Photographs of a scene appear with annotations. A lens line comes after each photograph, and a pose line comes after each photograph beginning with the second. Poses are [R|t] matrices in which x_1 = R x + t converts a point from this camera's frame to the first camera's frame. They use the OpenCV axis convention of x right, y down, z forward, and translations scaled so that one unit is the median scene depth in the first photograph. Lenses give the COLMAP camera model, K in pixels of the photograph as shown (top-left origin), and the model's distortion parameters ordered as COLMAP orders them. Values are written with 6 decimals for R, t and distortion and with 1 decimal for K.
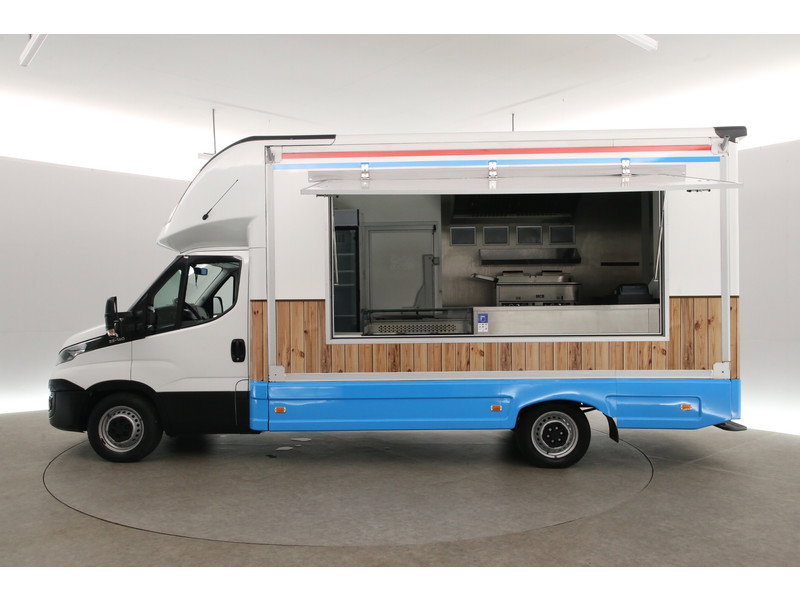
lens RADIAL K [[660.0, 0, 400.0], [0, 660.0, 300.0], [0, 0, 1]] dist [-0.003494, -0.001461]
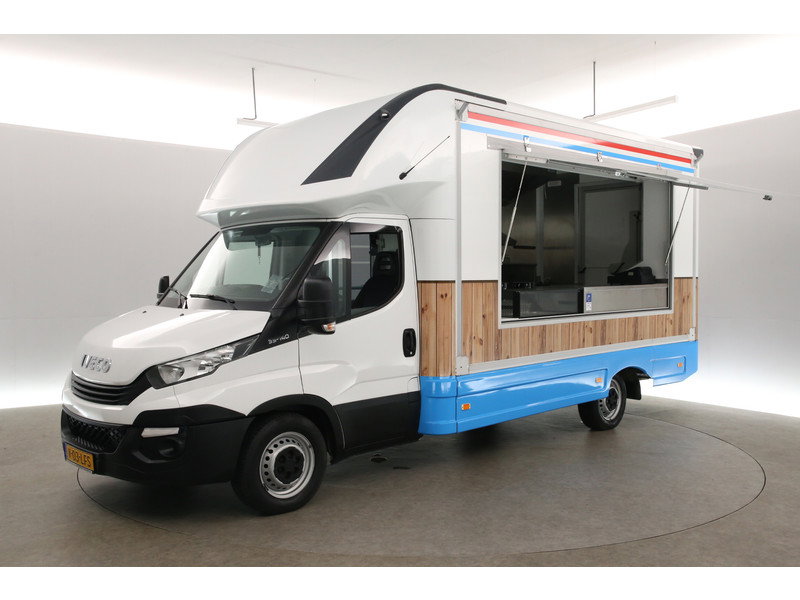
lens RADIAL K [[714.4, 0, 400.0], [0, 714.4, 300.0], [0, 0, 1]] dist [0.001433, 0.005632]
pose [[0.717566, -0.019325, 0.696222, -0.897709], [0.008972, 0.999789, 0.018503, 0.007294], [-0.696433, -0.007031, 0.717588, 0.384580]]
